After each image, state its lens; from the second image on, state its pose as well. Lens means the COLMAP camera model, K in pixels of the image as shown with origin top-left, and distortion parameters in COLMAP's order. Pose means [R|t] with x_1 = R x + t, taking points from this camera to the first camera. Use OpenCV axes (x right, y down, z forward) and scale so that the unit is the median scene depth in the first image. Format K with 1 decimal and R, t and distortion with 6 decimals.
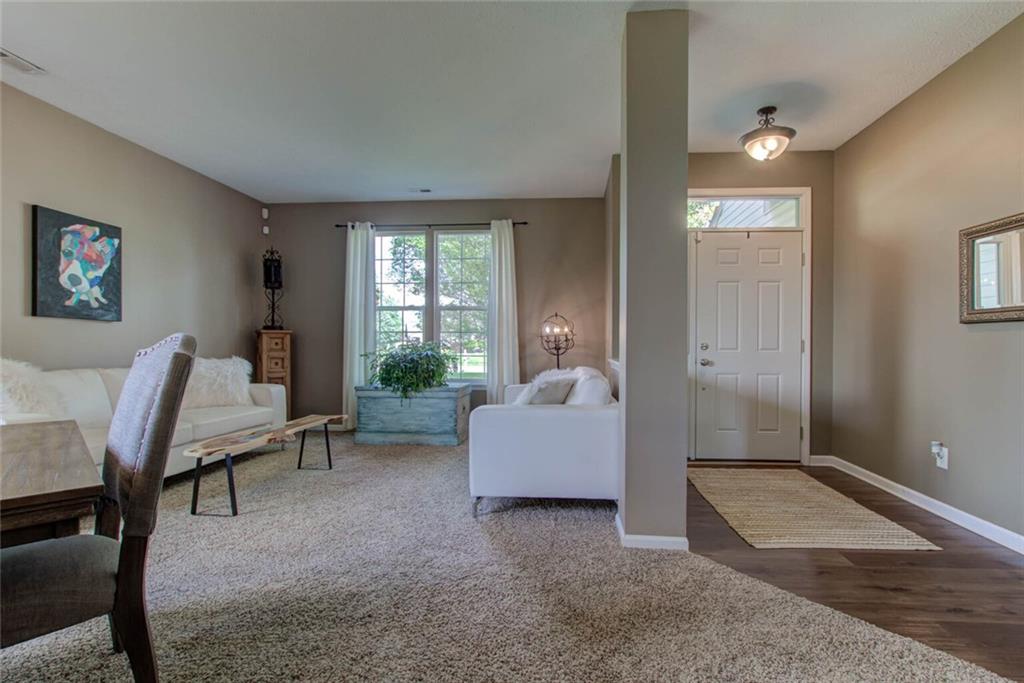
lens RADIAL K [[473.4, 0, 552.2], [0, 473.4, 347.2], [0, 0, 1]] dist [-0.012490, 0.004077]
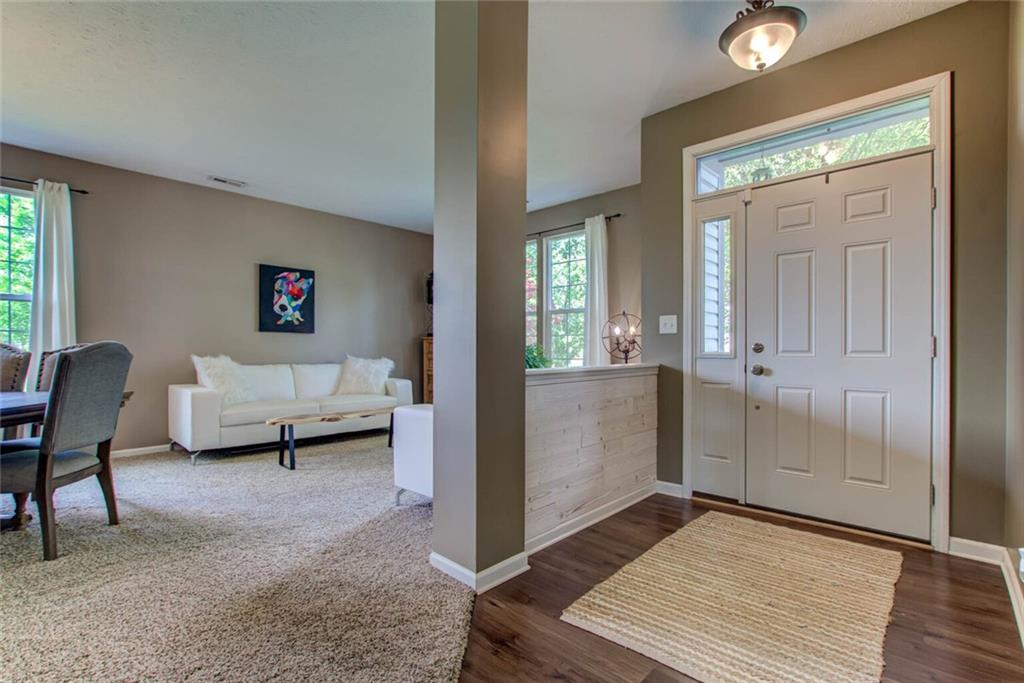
lens RADIAL K [[473.4, 0, 515.6], [0, 473.4, 347.0], [0, 0, 1]] dist [-0.012490, 0.004077]
pose [[0.775982, -0.006798, -0.630719, 0.557530], [0.000364, 0.999947, -0.010329, 0.004827], [0.630756, 0.007786, 0.775943, 0.247878]]
